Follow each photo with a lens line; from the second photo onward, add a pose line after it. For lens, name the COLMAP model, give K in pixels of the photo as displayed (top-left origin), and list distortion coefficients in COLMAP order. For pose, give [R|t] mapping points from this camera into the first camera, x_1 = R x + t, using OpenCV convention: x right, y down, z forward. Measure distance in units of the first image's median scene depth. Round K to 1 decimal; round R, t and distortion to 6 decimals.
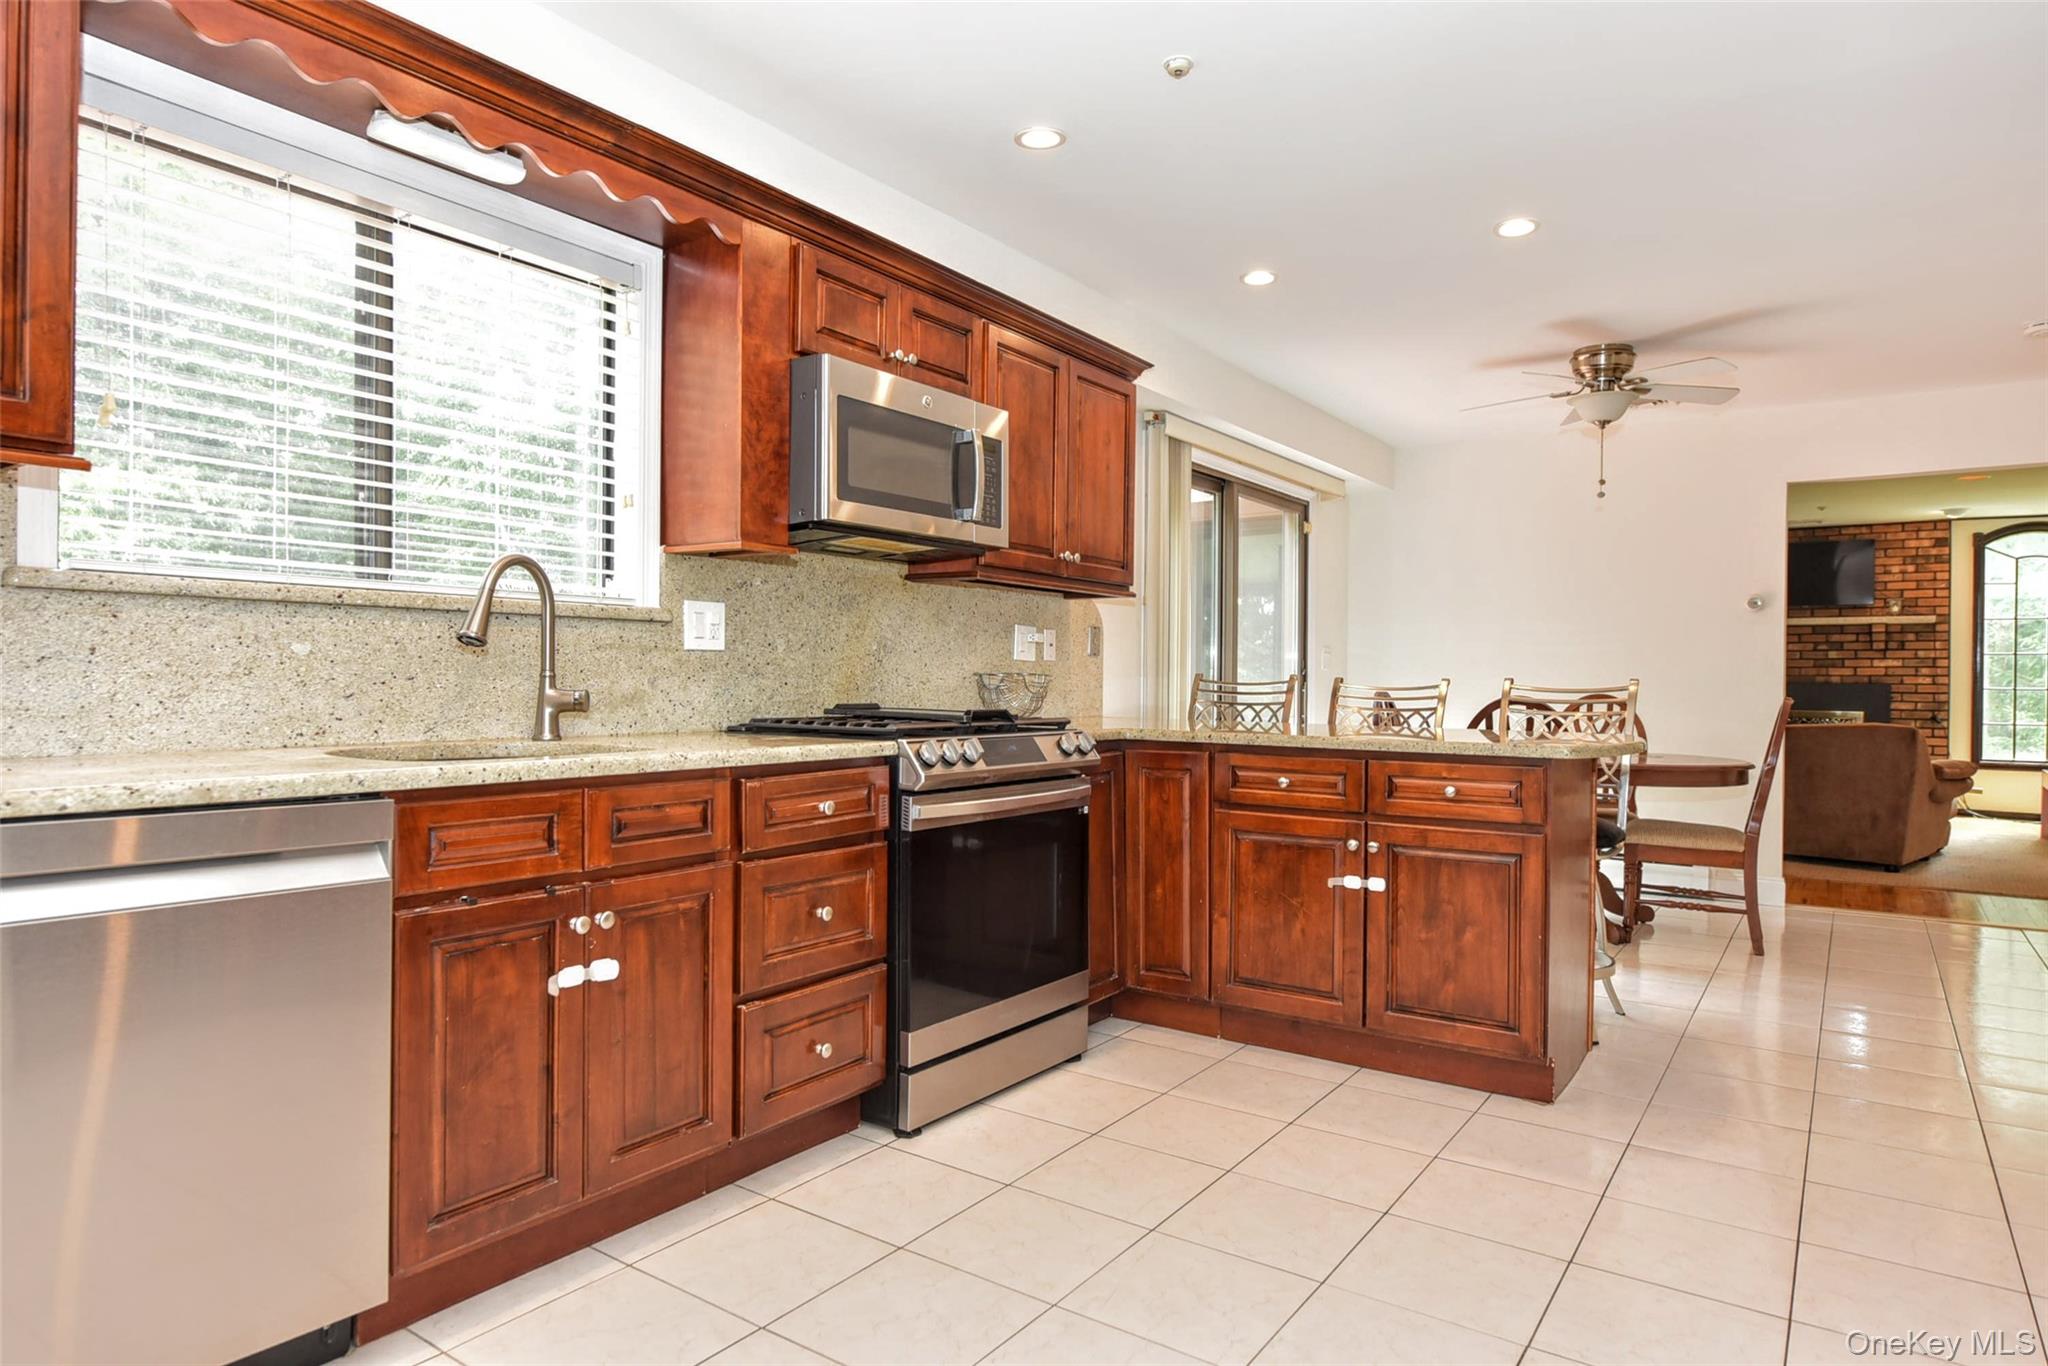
lens RADIAL K [[1224.7, 0, 1020.1], [0, 1224.7, 685.3], [0, 0, 1]] dist [-0.011234, 0.000994]
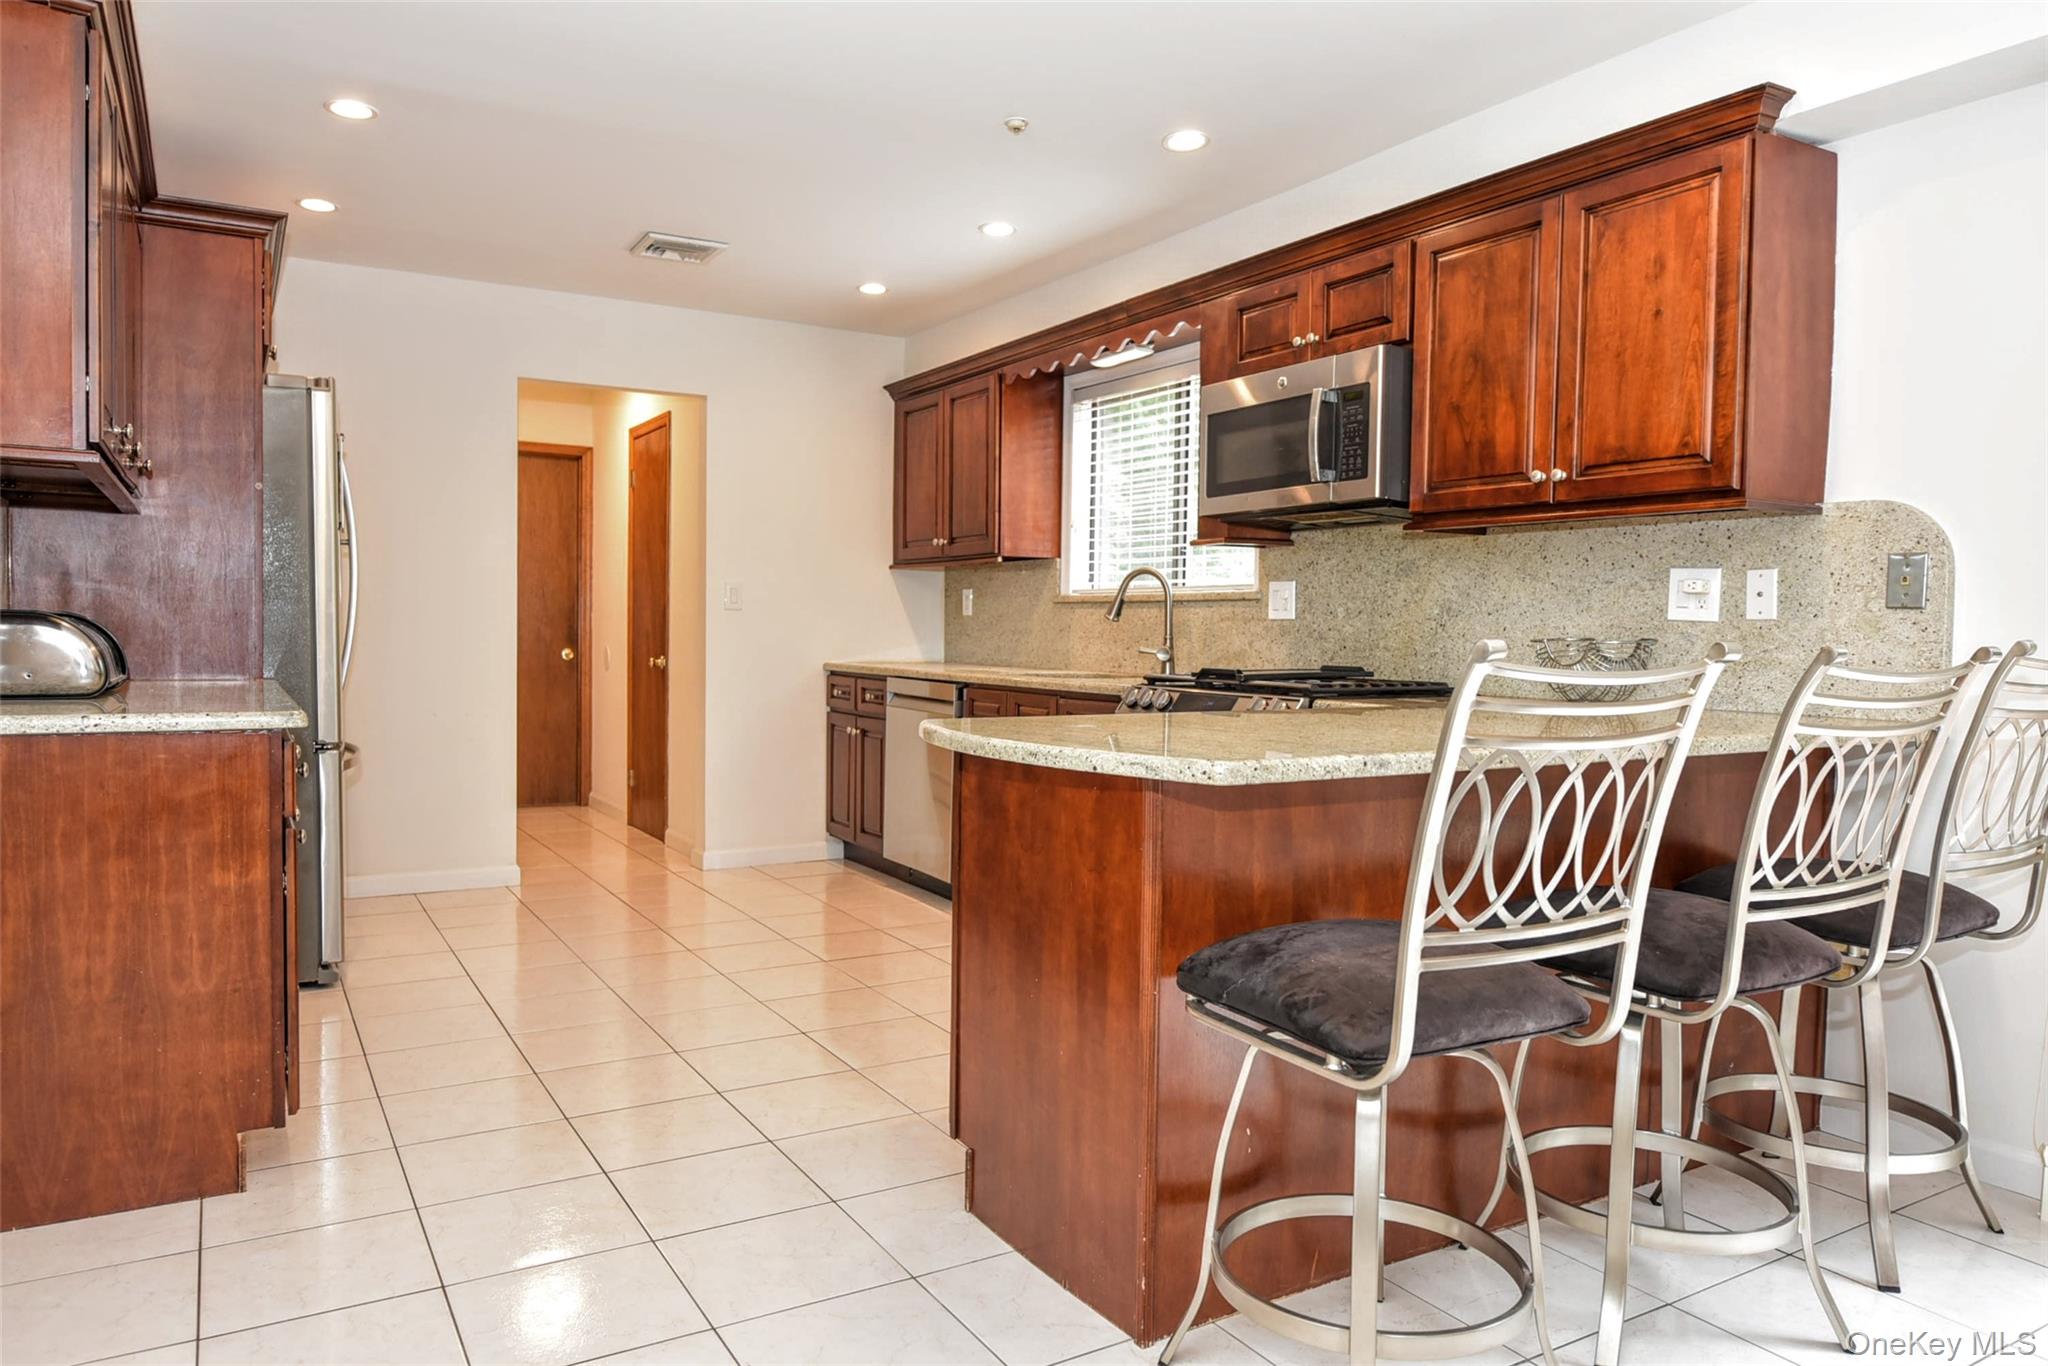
lens RADIAL K [[1337.4, 0, 1026.6], [0, 1337.4, 686.5], [0, 0, 1]] dist [-0.003757, 0.000914]
pose [[-0.418426, 0.023777, -0.907940, 1.176849], [-0.022450, 0.999081, 0.036510, -0.003956], [0.907973, 0.035660, -0.417508, 1.402551]]
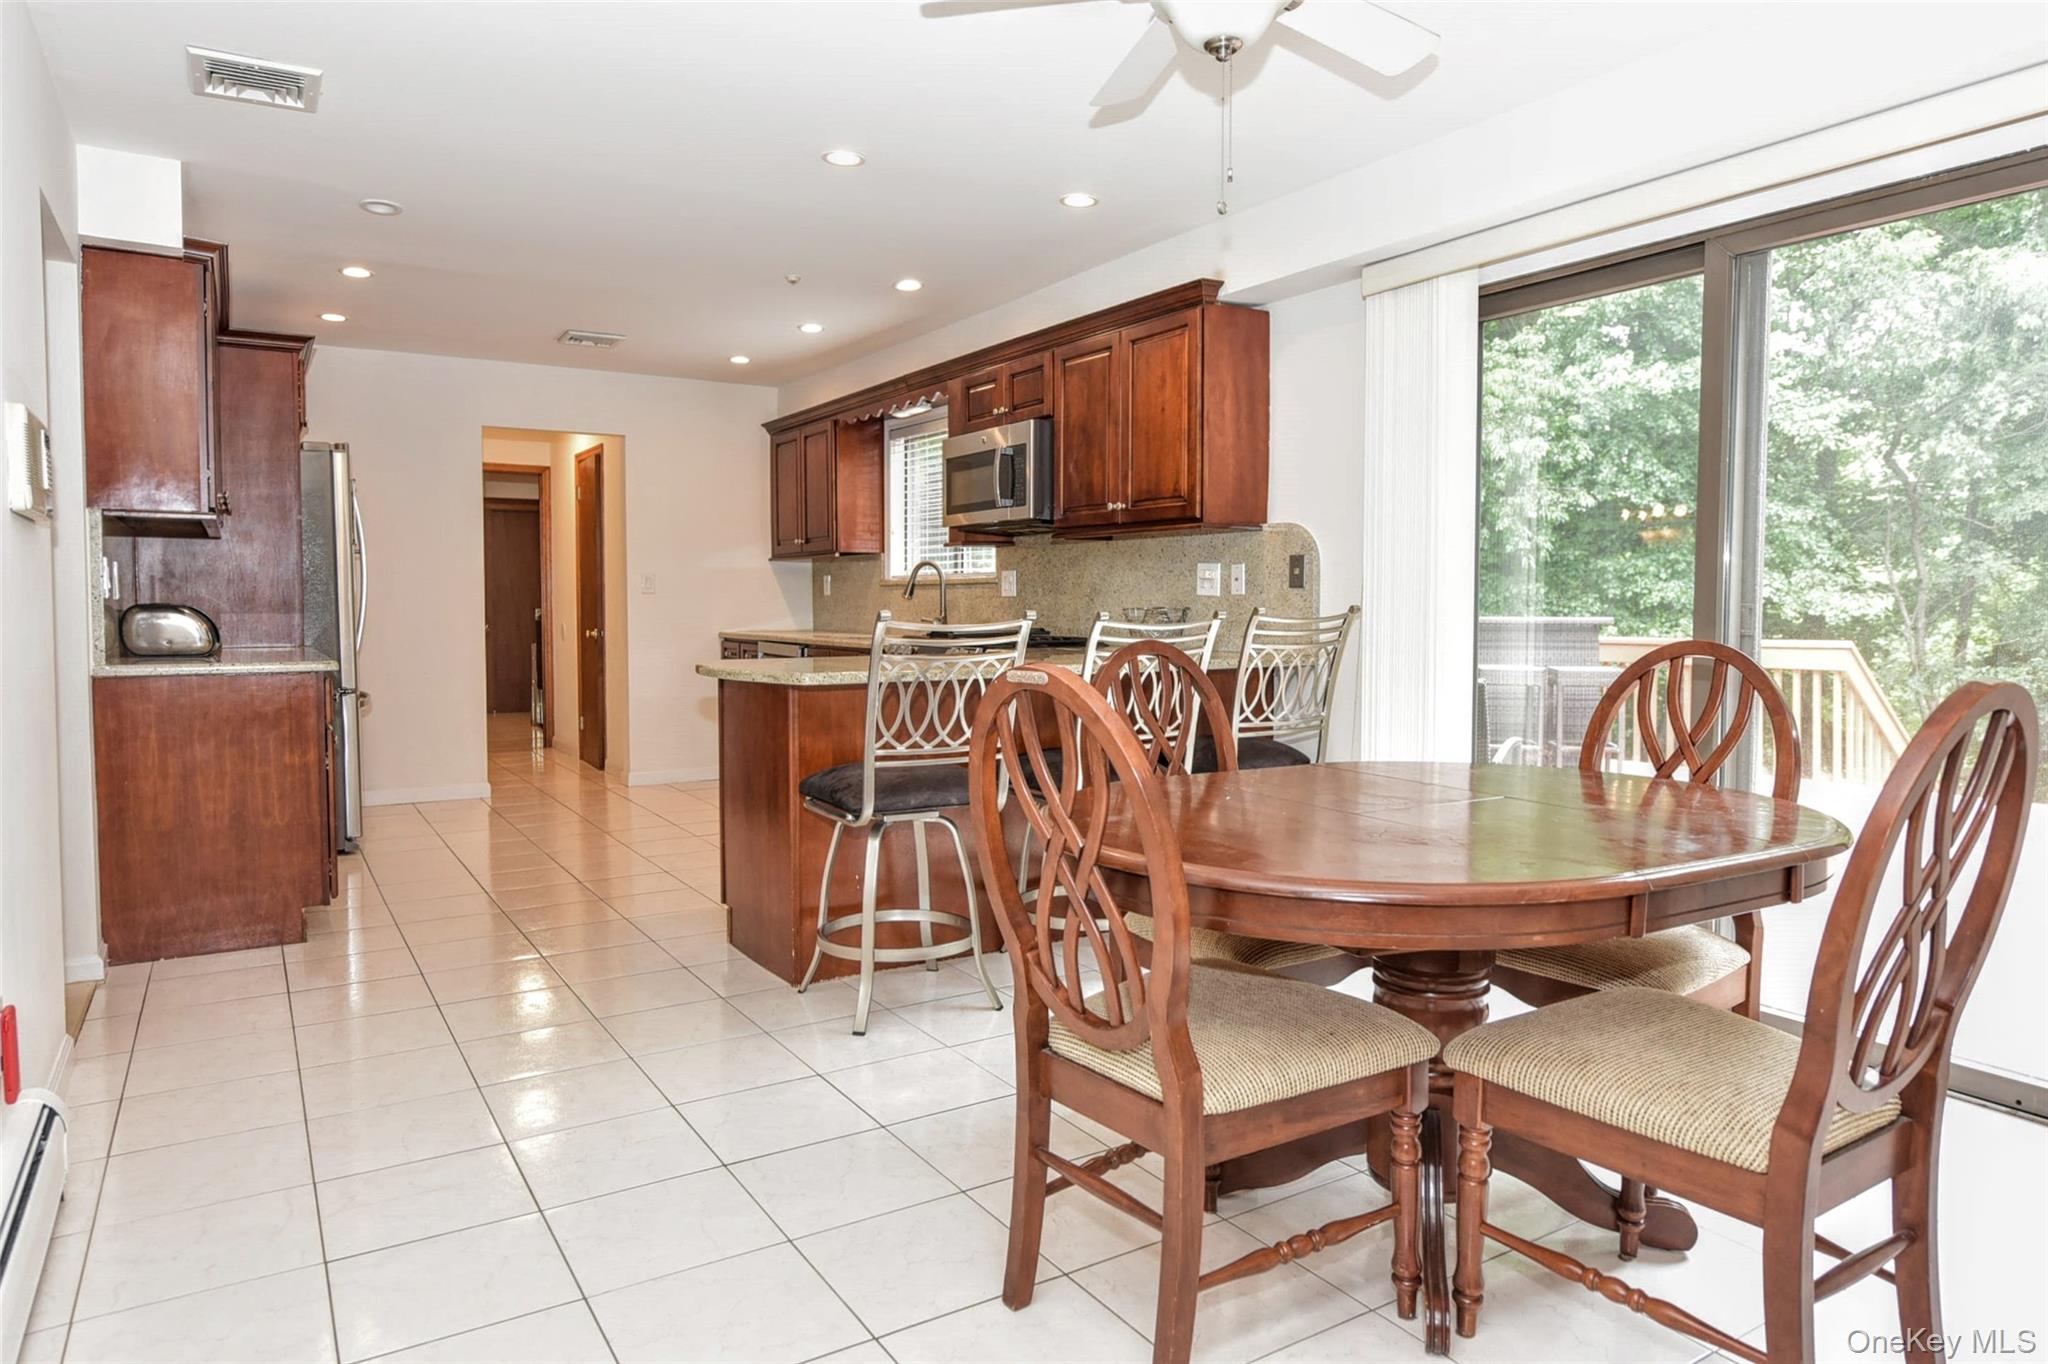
lens RADIAL K [[1224.7, 0, 1020.0], [0, 1224.7, 672.5], [0, 0, 1]] dist [-0.011234, 0.000994]
pose [[-0.395073, 0.042410, -0.917670, 1.516940], [-0.009292, 0.998698, 0.050155, -0.007372], [0.918603, 0.028342, -0.394165, 1.830202]]
